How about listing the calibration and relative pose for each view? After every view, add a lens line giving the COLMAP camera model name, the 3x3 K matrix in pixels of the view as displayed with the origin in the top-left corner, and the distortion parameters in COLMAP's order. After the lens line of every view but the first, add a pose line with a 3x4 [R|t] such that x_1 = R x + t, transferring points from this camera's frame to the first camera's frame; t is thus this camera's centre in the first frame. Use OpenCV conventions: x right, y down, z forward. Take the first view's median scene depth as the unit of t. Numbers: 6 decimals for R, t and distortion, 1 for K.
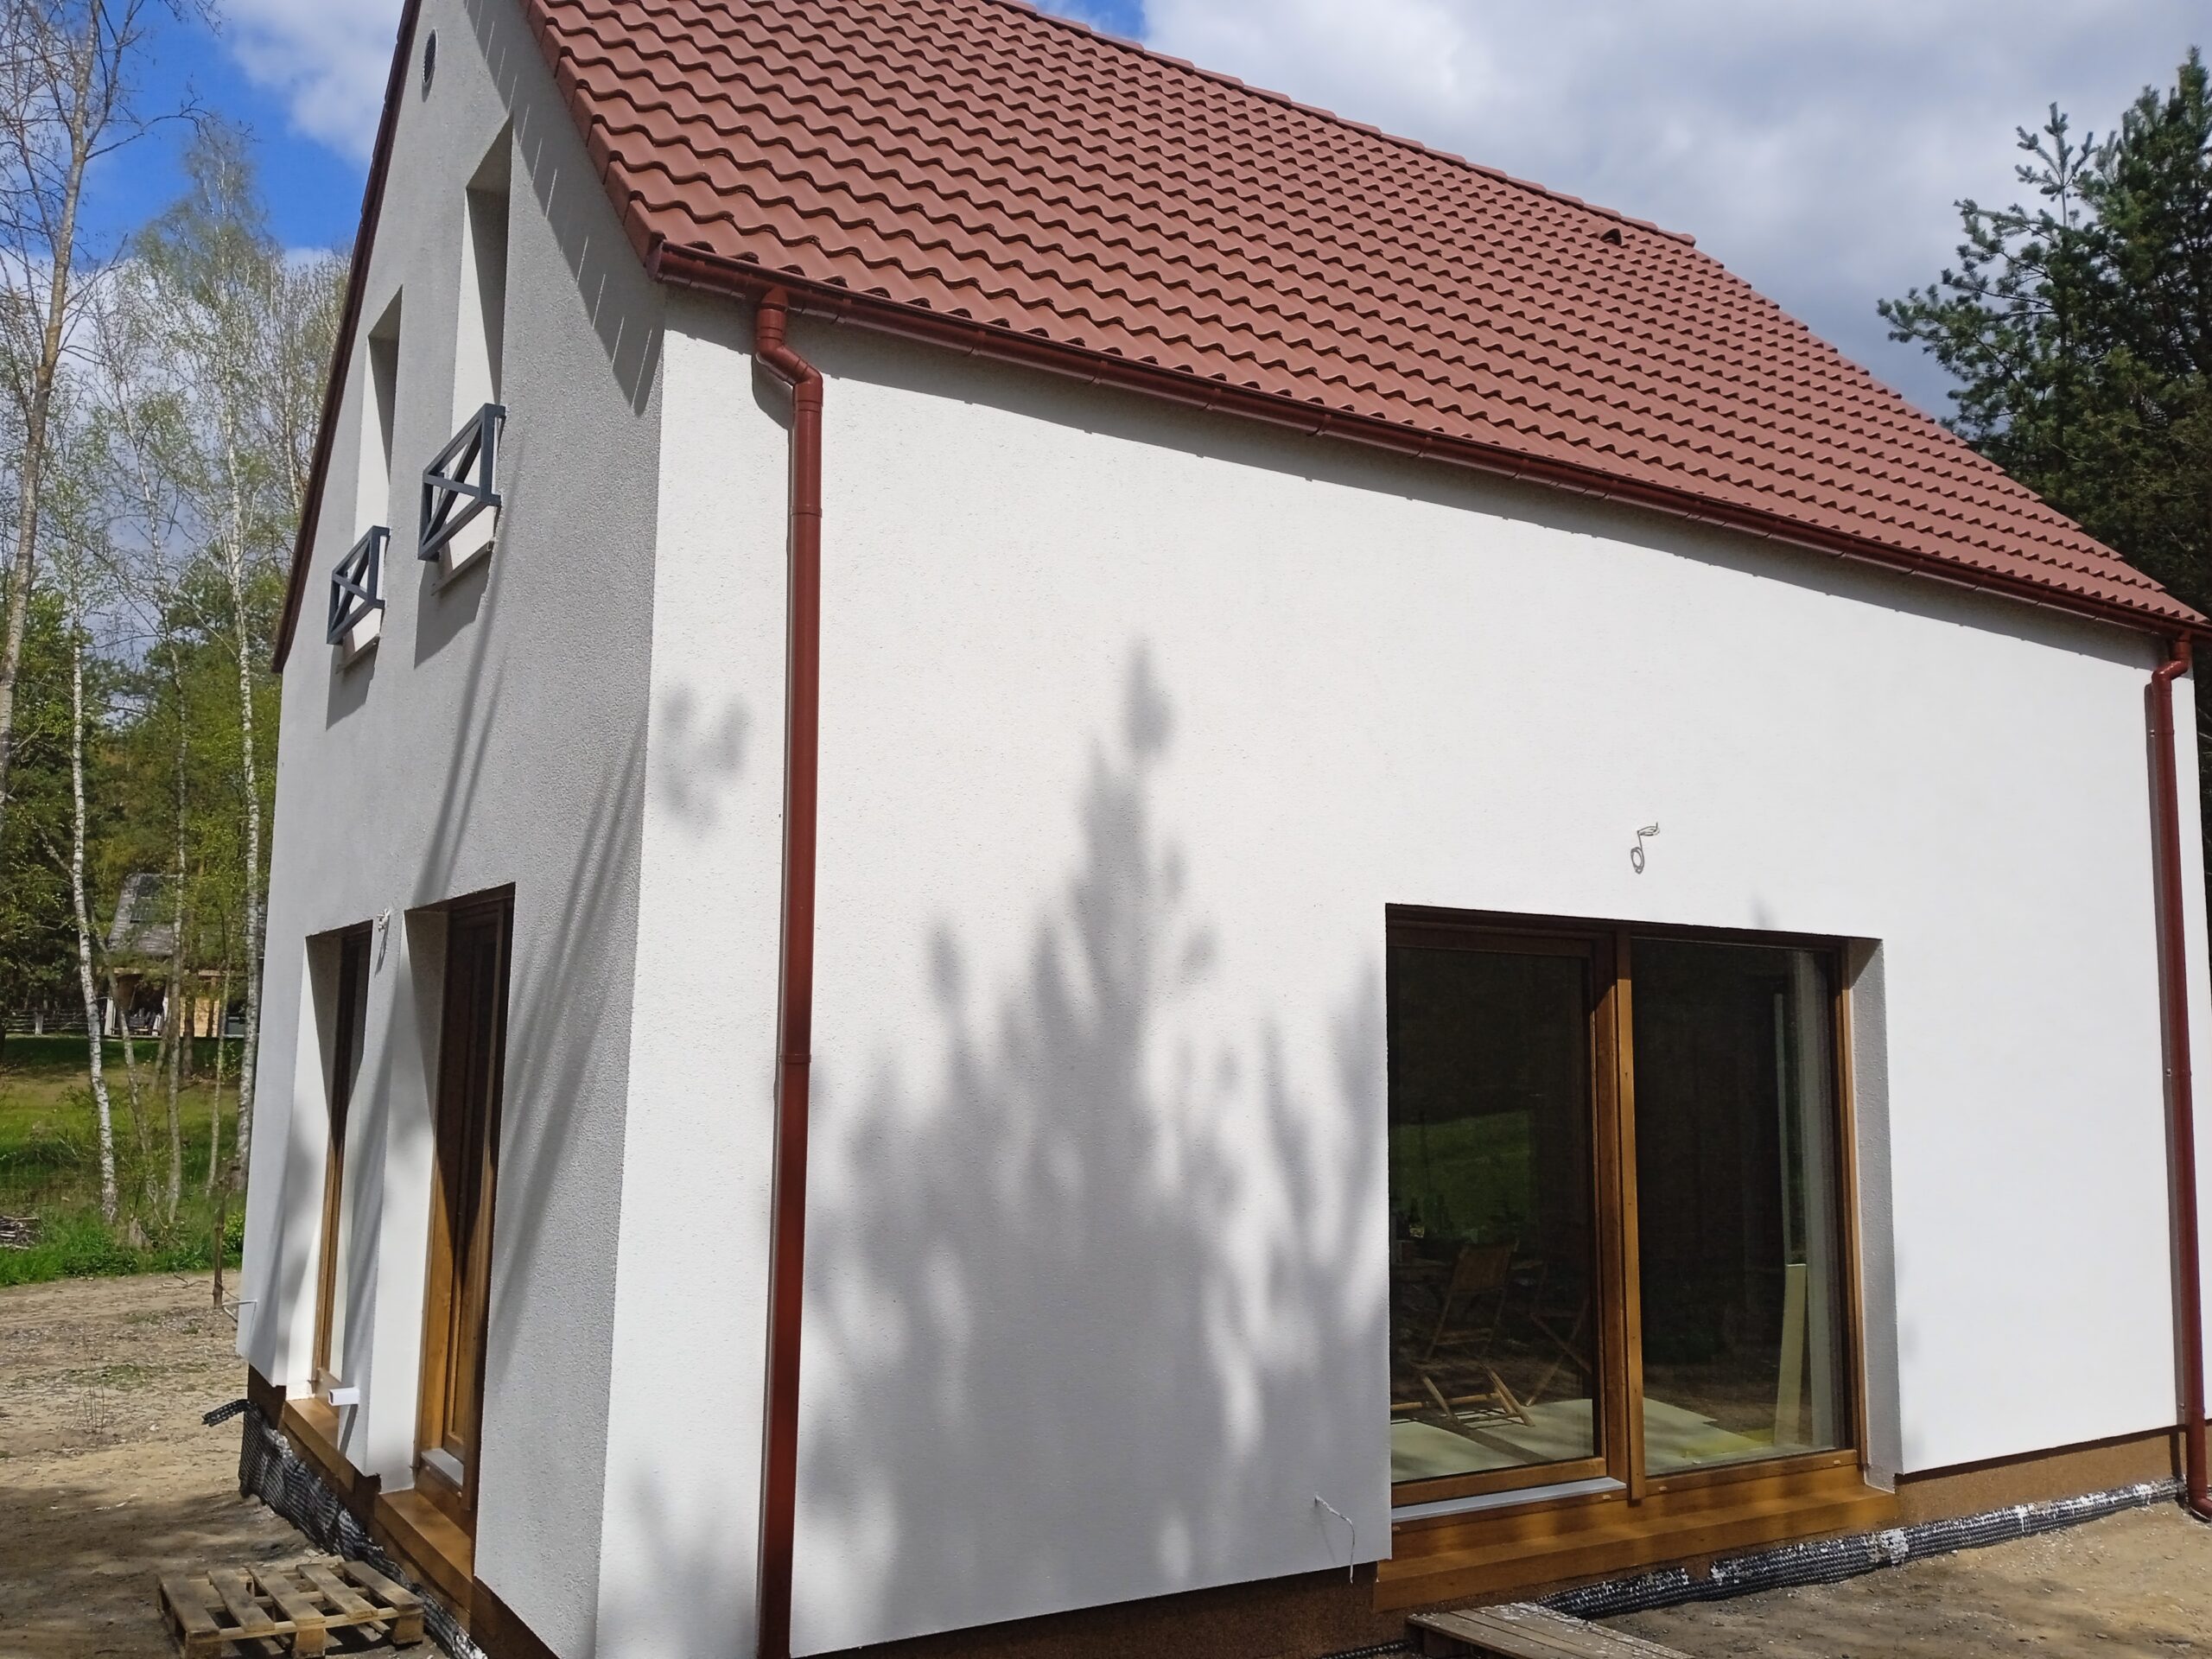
lens RADIAL K [[1812.9, 0, 1079.5], [0, 1812.9, 818.1], [0, 0, 1]] dist [0.136256, -0.209655]
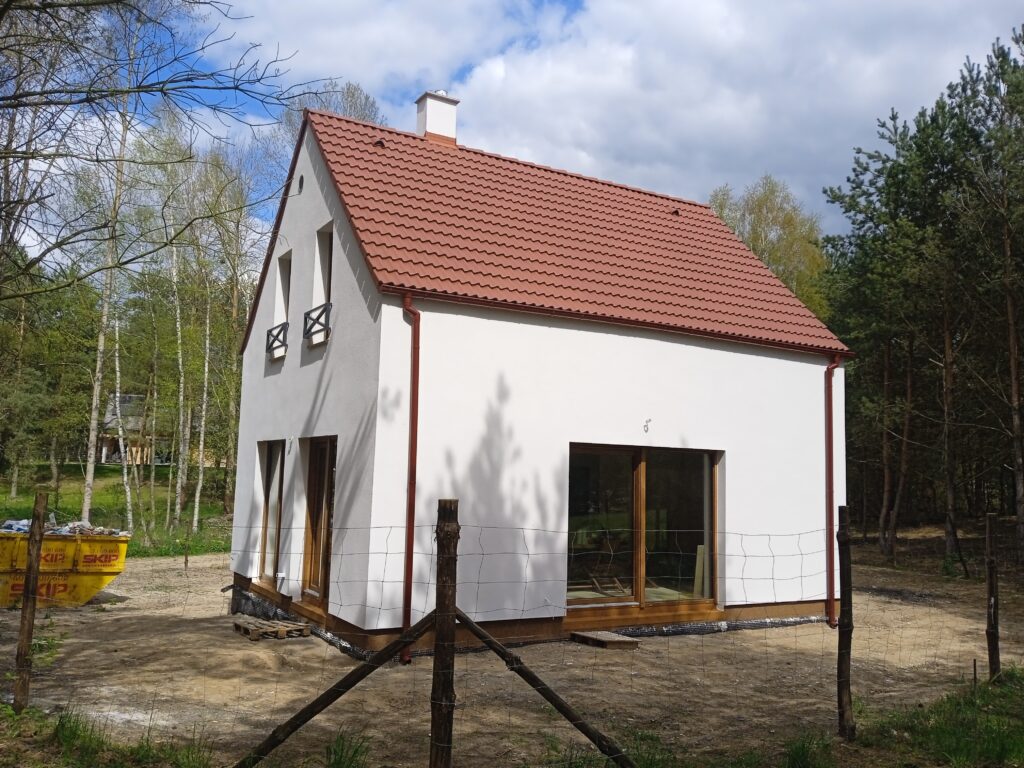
lens RADIAL K [[834.0, 0, 492.4], [0, 834.0, 381.3], [0, 0, 1]] dist [0.141239, -0.277392]
pose [[0.999431, 0.009204, -0.032454, 0.057244], [-0.008697, 0.999838, 0.015727, -0.087789], [0.032594, -0.015436, 0.999349, -0.600578]]
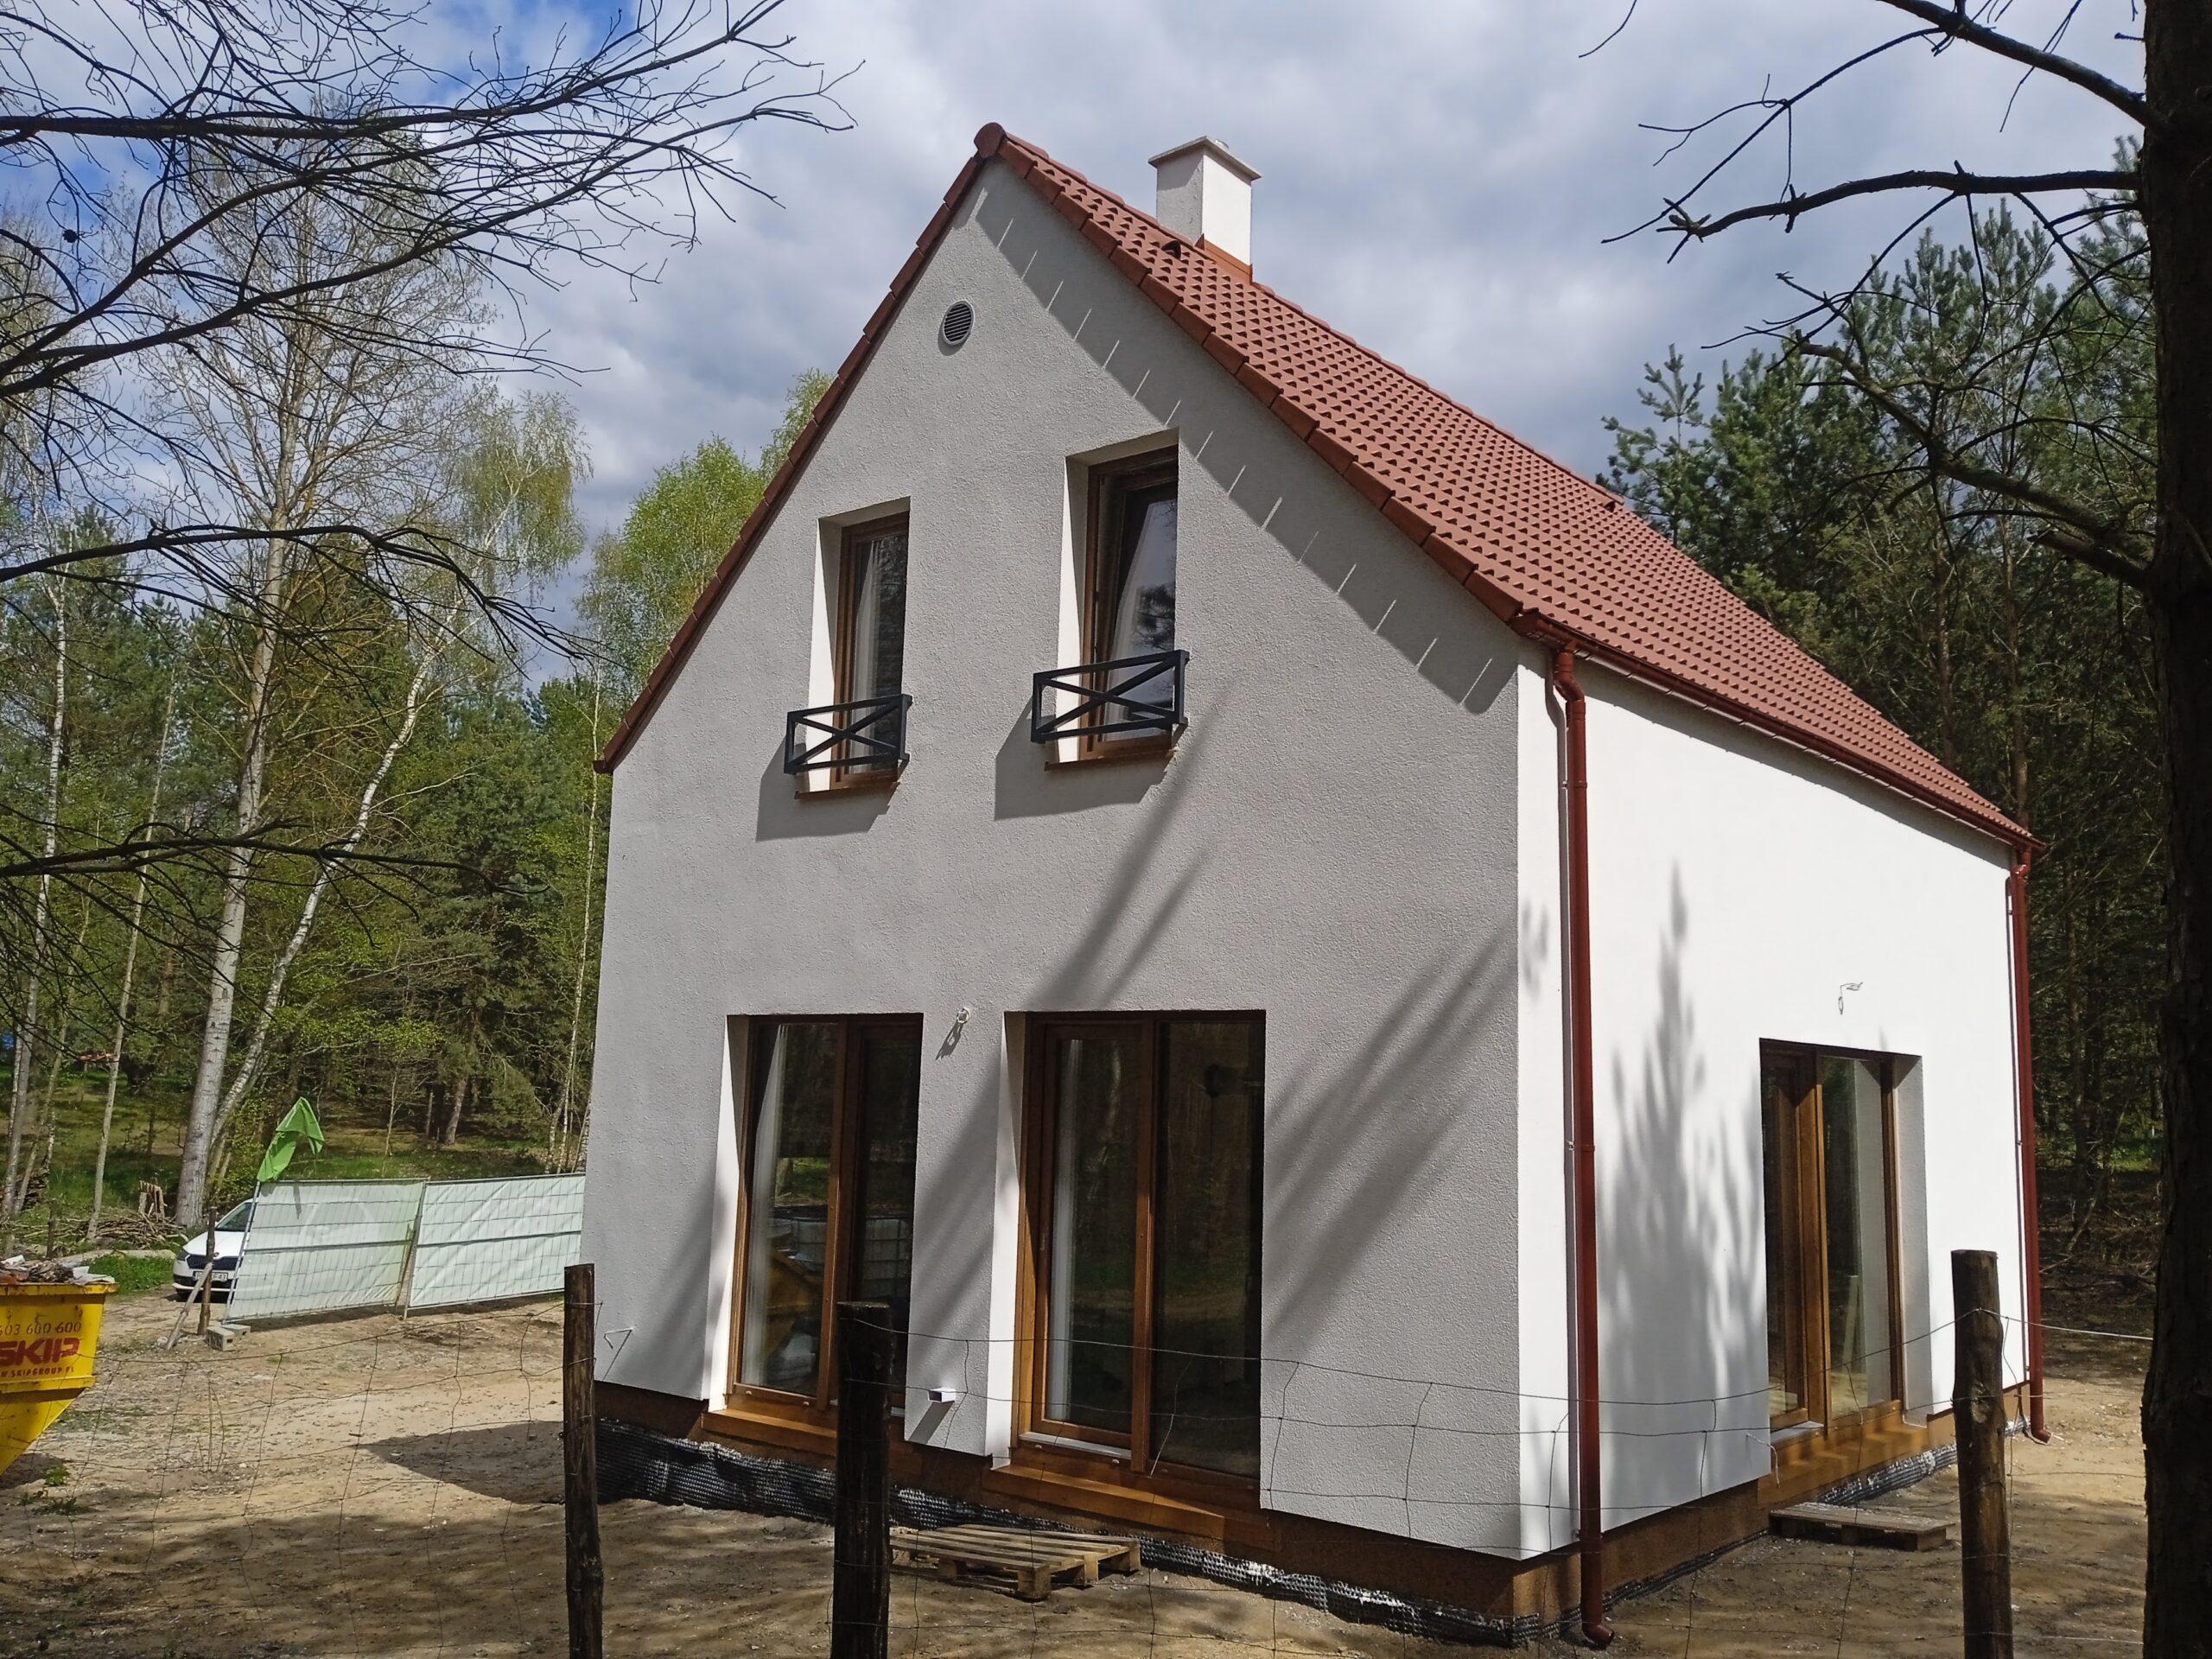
lens RADIAL K [[1812.9, 0, 1079.5], [0, 1812.9, 818.1], [0, 0, 1]] dist [0.136256, -0.209655]
pose [[0.952047, 0.057339, 0.300532, -0.714331], [-0.053348, 0.998345, -0.021478, -0.061329], [-0.301266, 0.004416, 0.953530, -0.234379]]
